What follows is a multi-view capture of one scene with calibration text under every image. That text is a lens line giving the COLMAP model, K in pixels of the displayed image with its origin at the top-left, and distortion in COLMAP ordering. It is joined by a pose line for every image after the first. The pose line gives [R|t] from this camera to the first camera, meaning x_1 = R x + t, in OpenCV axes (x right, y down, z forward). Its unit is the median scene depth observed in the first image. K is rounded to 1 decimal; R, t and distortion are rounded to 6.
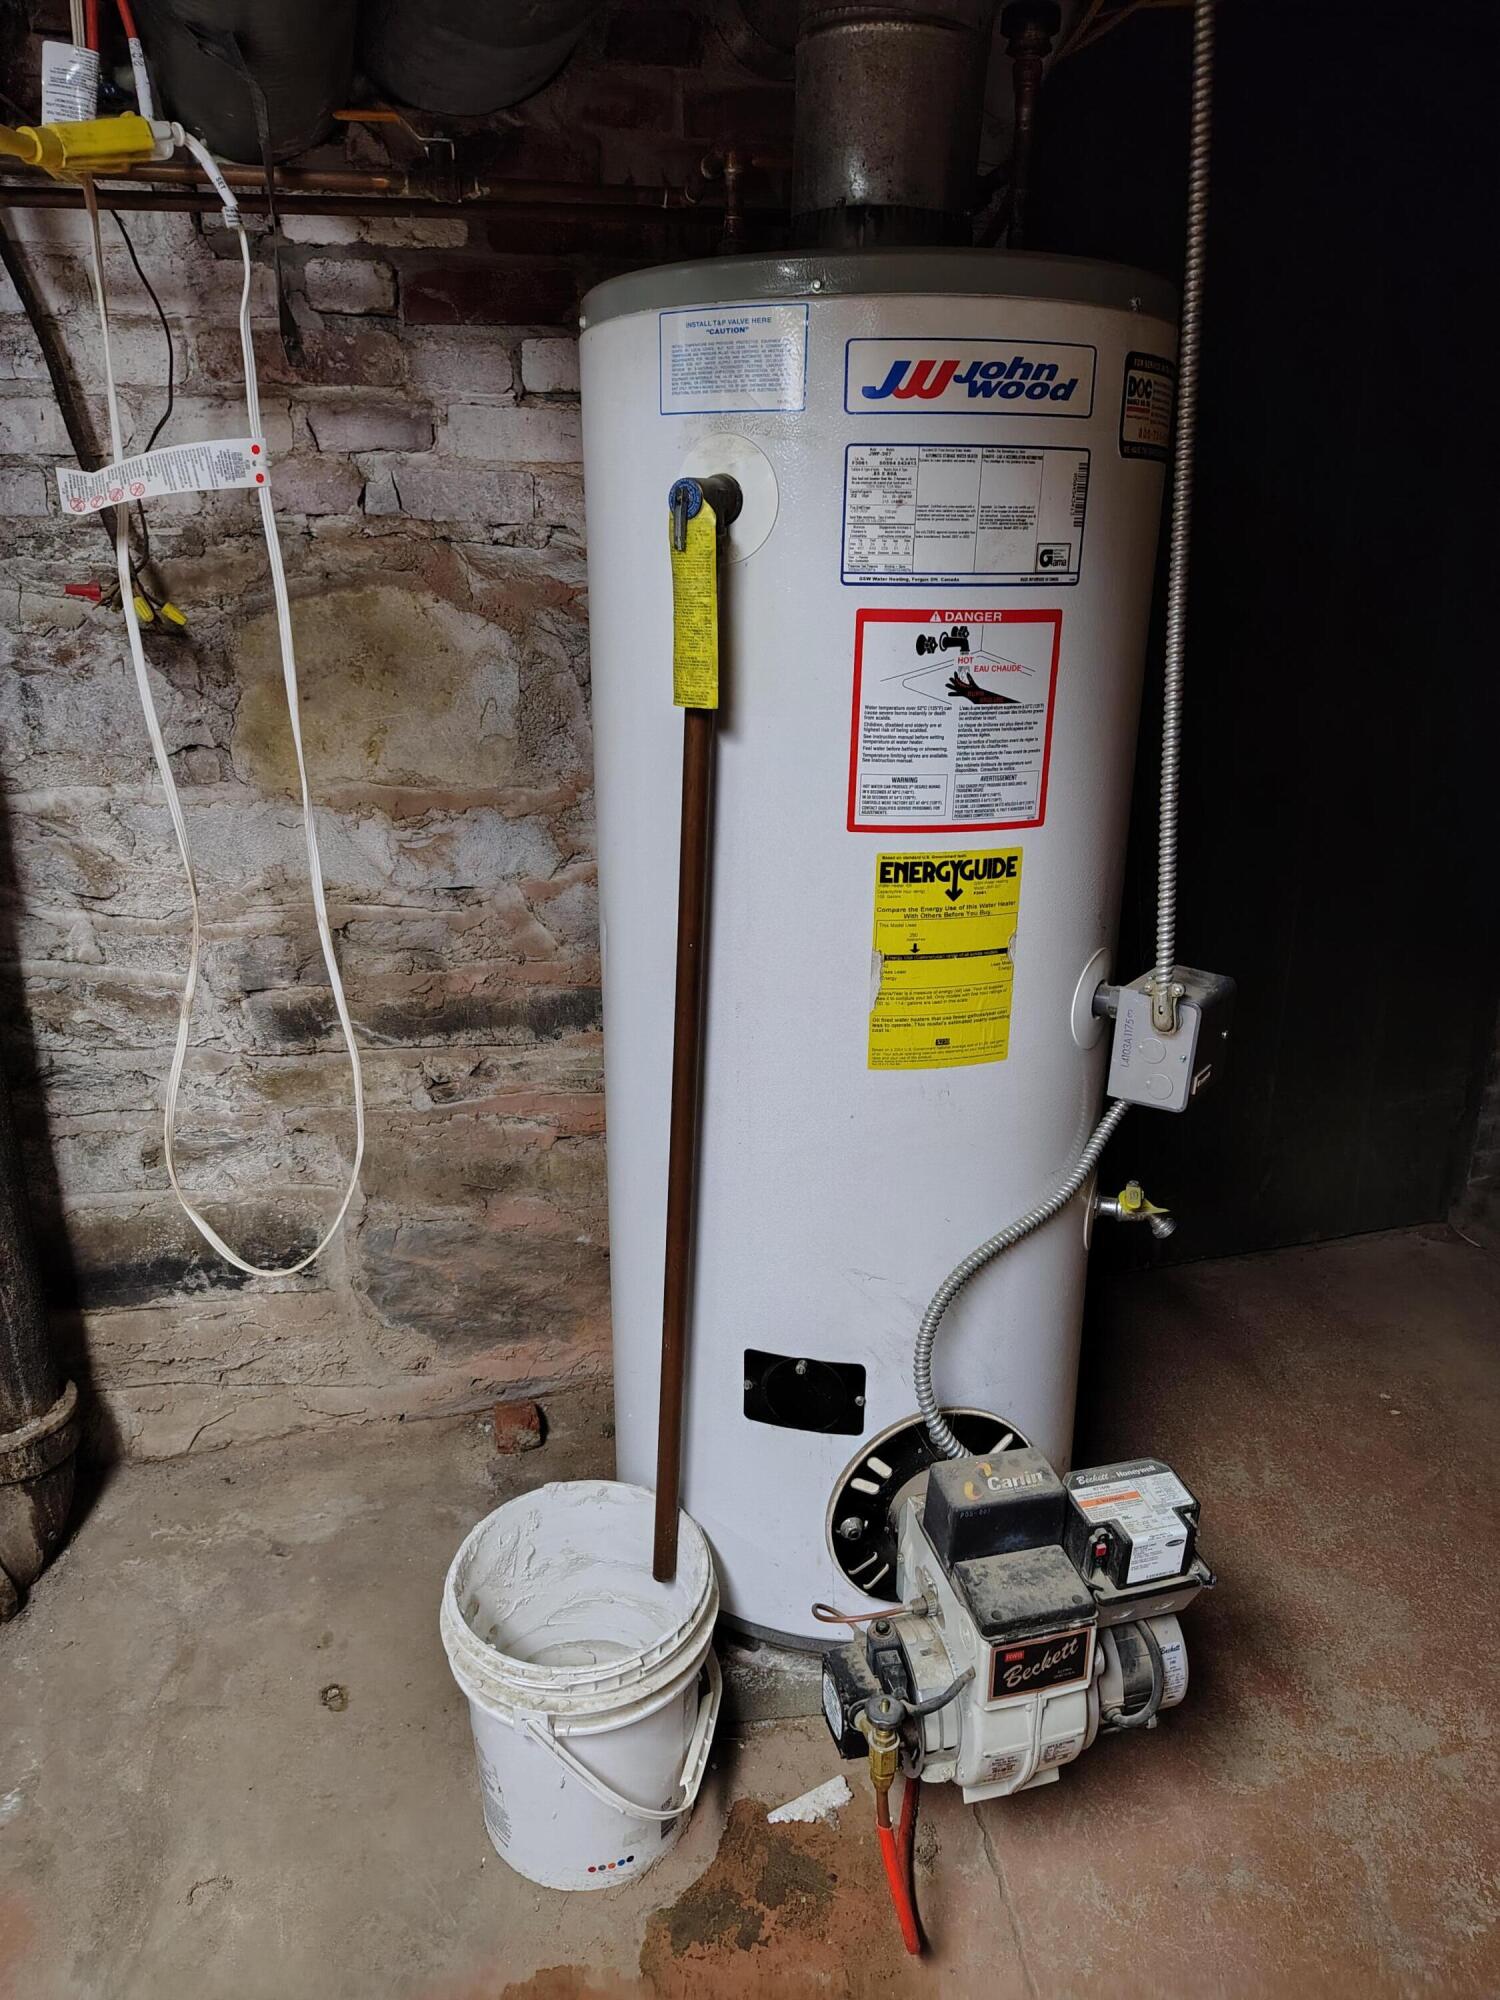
lens RADIAL K [[1376.3, 0, 748.3], [0, 1376.3, 1002.2], [0, 0, 1]] dist [0.036252, 0.000271]
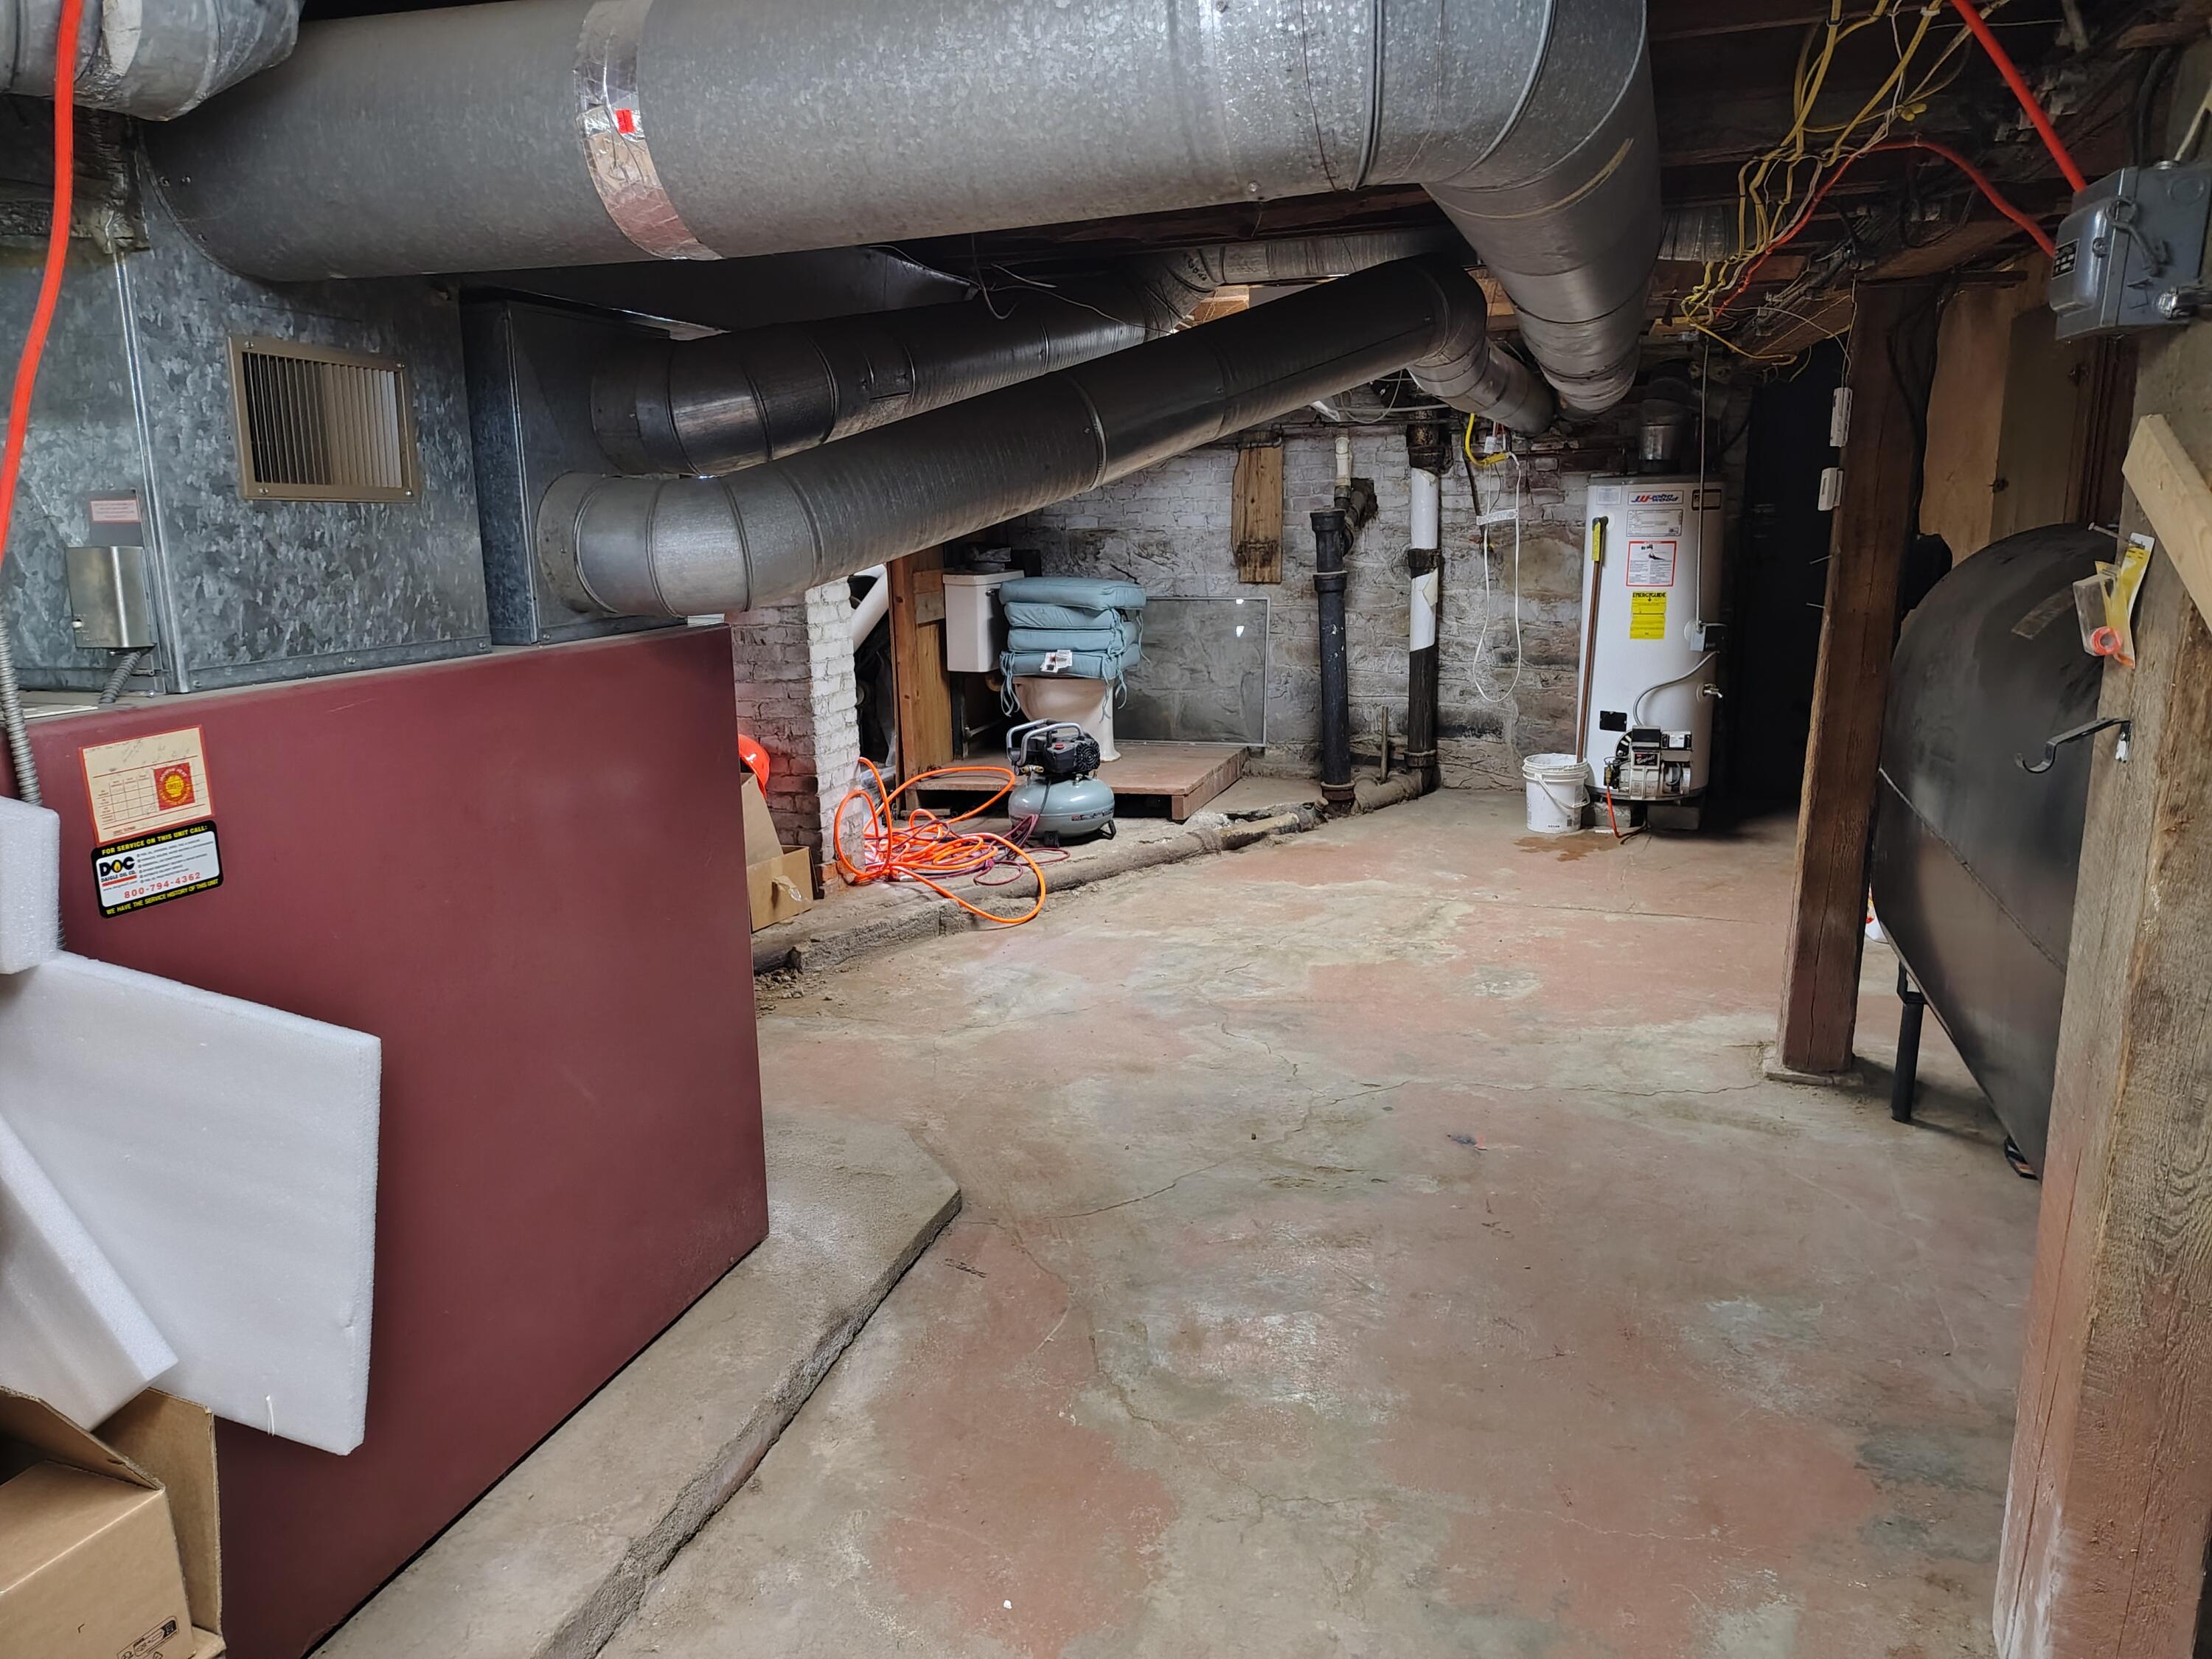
lens RADIAL K [[1522.2, 0, 1103.9], [0, 1522.2, 829.5], [0, 0, 1]] dist [0.036252, 0.000271]
pose [[0.836543, 0.093057, -0.539940, 1.037668], [-0.146917, 0.987480, -0.057433, 0.886478], [0.527836, 0.127371, 0.839742, -2.986473]]
